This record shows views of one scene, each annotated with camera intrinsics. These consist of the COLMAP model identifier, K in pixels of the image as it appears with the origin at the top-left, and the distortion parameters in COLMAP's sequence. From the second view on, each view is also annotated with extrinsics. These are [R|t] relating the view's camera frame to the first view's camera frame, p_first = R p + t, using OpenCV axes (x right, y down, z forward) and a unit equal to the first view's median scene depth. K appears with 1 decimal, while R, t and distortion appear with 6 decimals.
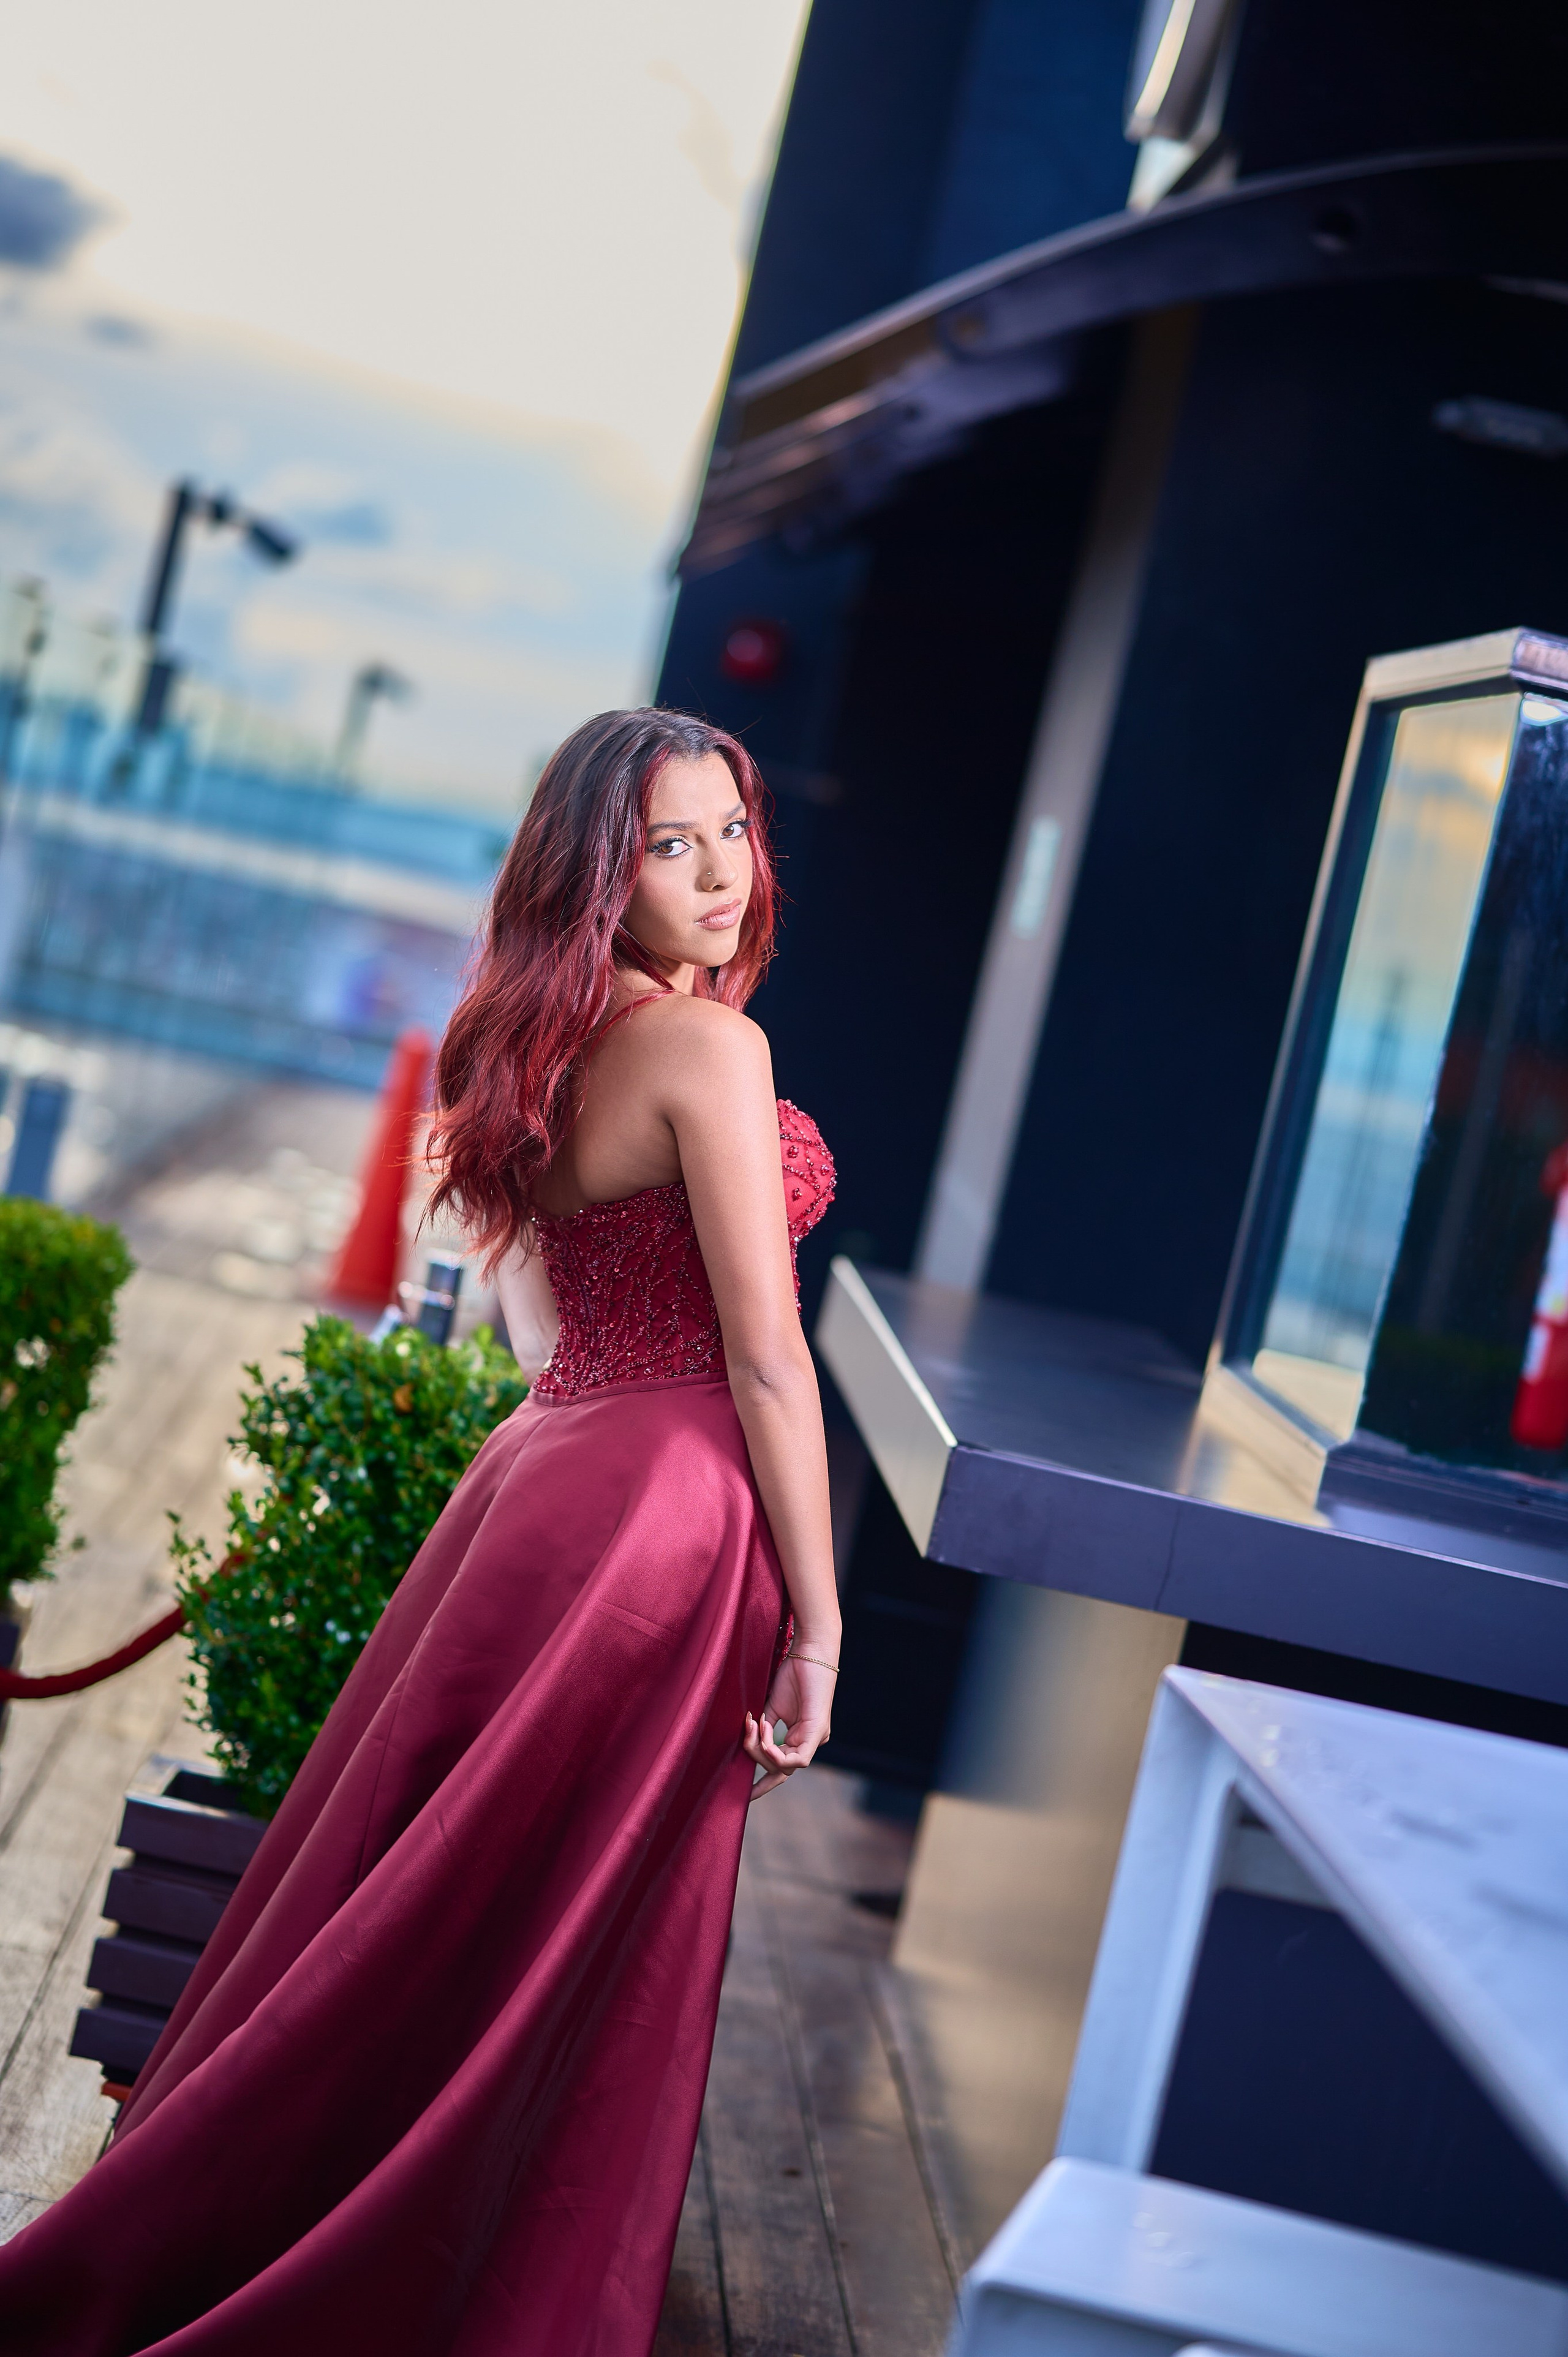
lens RADIAL K [[5512.0, 0, 793.1], [0, 5512.0, 1189.7], [0, 0, 1]] dist [0.007435, 0.000000]
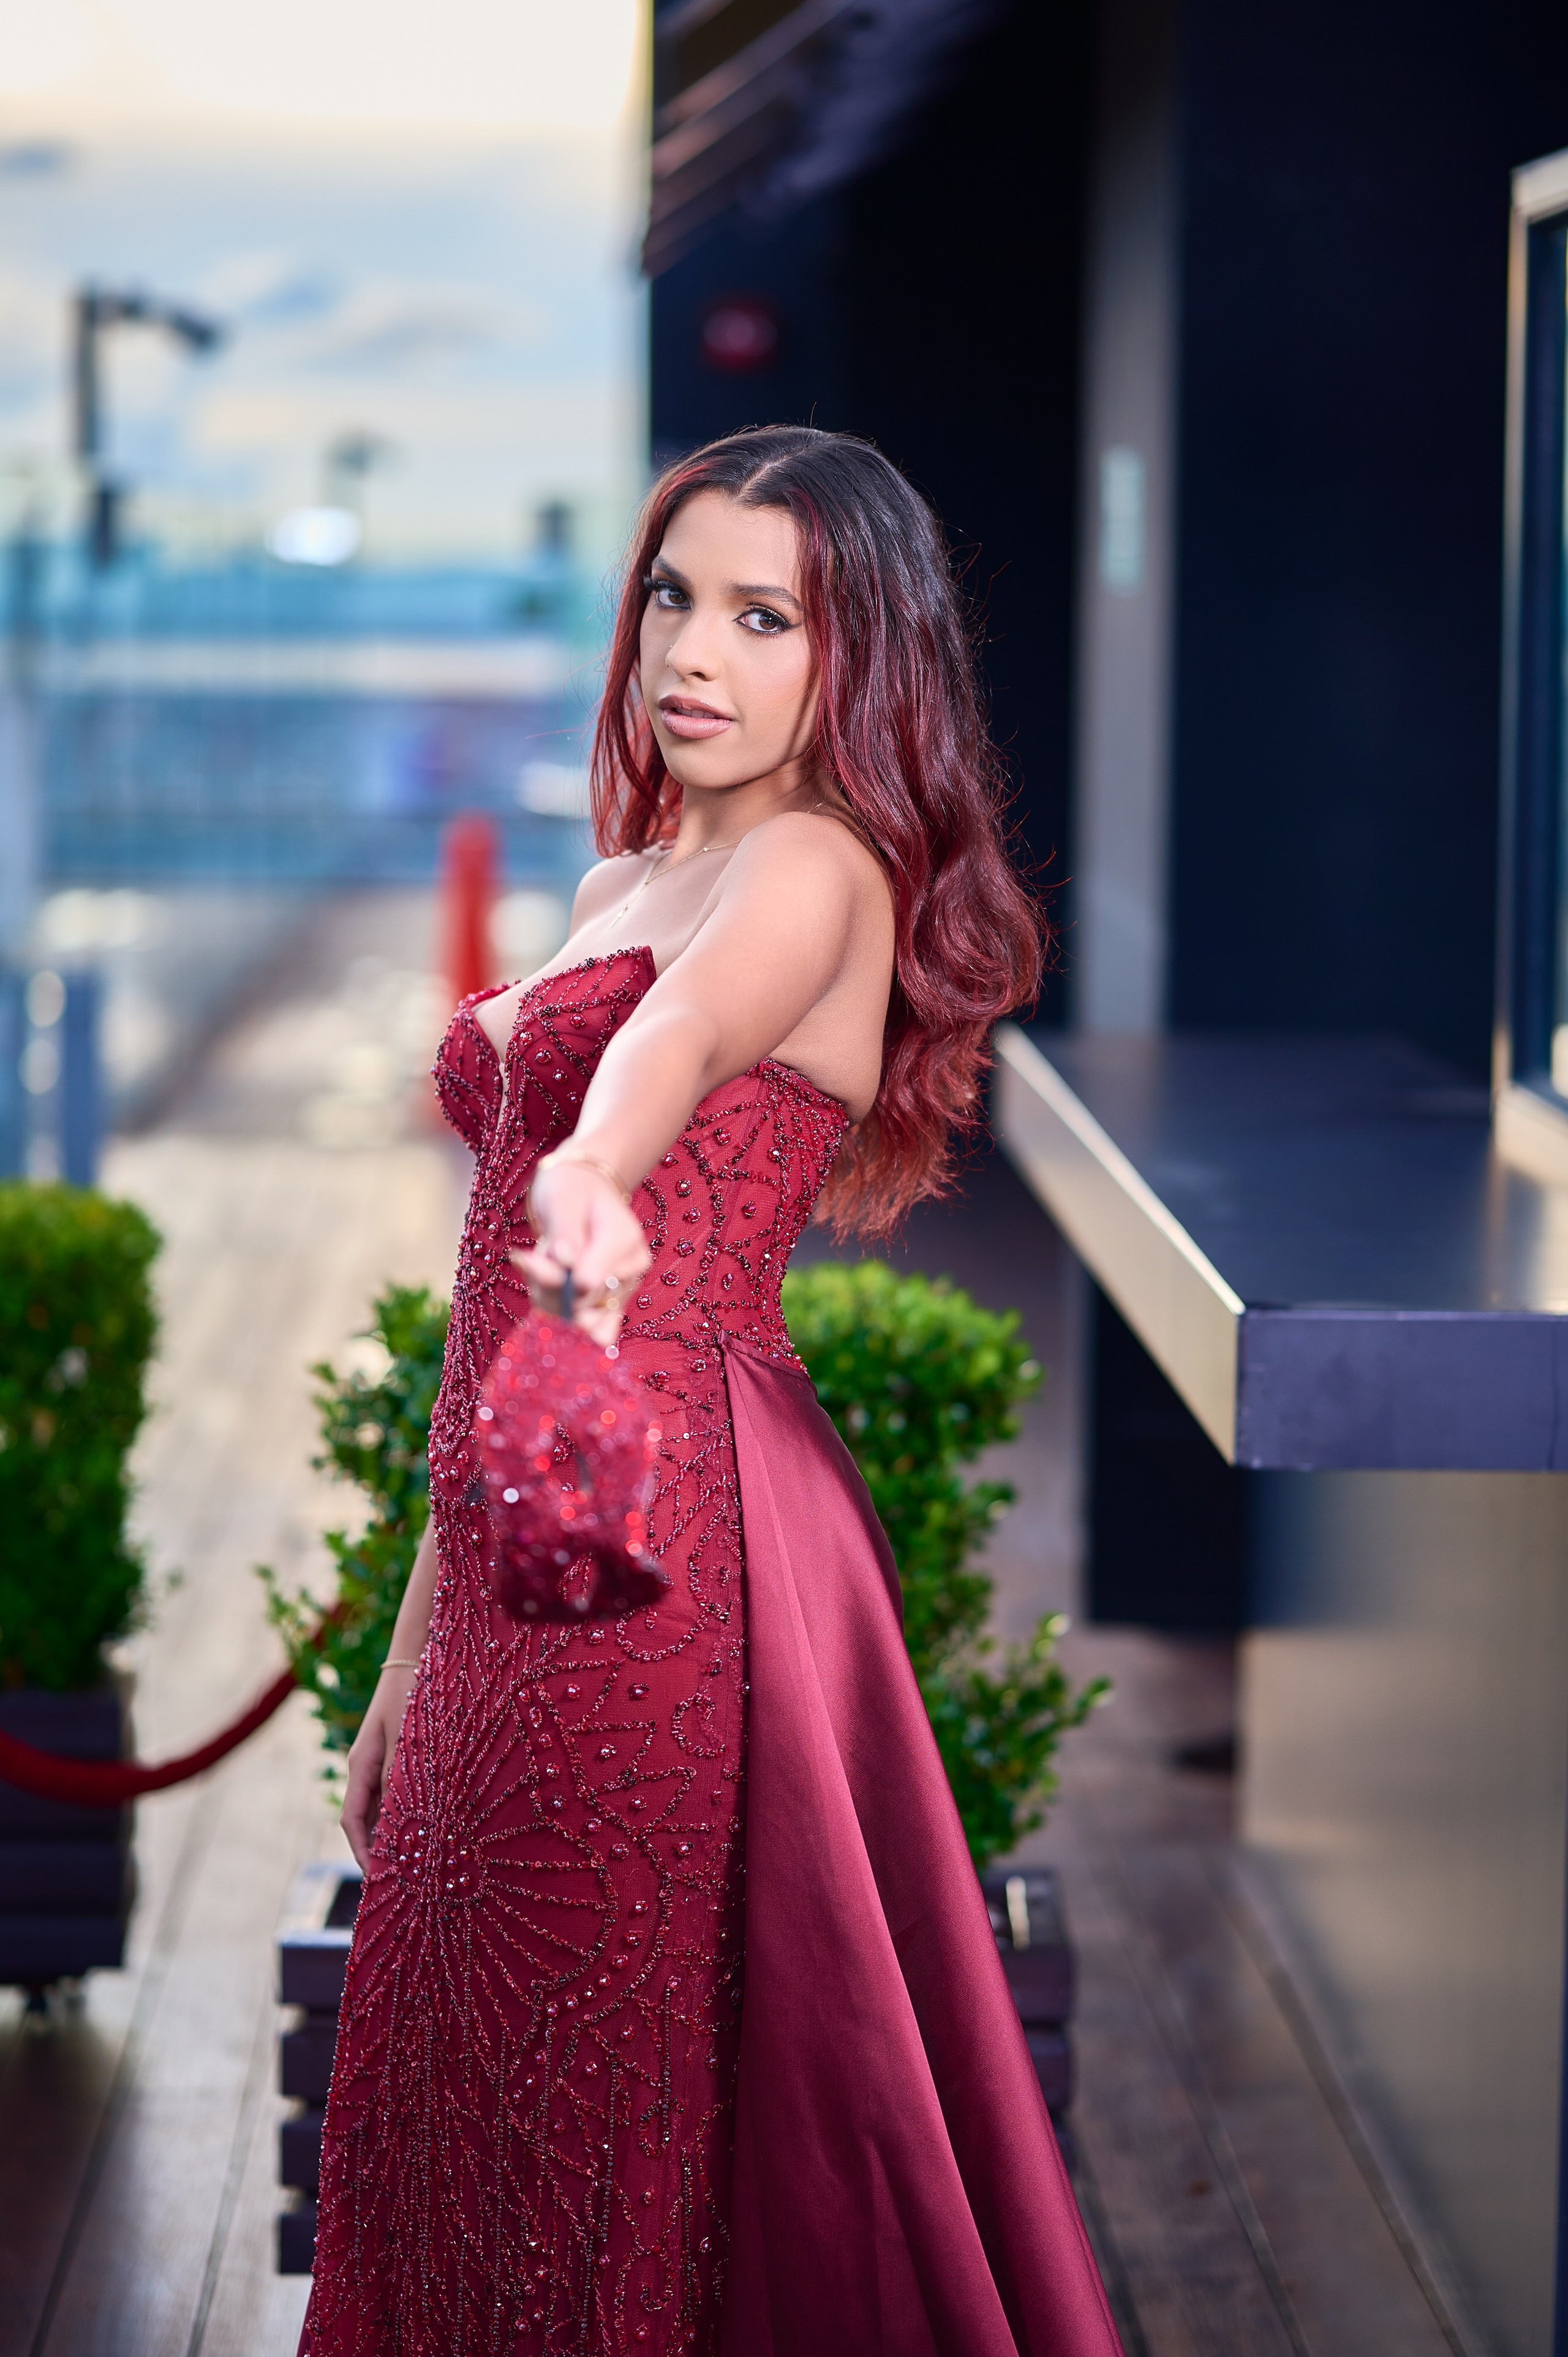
lens RADIAL K [[5512.0, 0, 763.3], [0, 5512.0, 1171.7], [0, 0, 1]] dist [0.007435, 0.000000]
pose [[0.977128, -0.210052, -0.033156, -0.004379], [0.211541, 0.976055, 0.050674, -0.018982], [0.021718, -0.056528, 0.998165, 0.200486]]
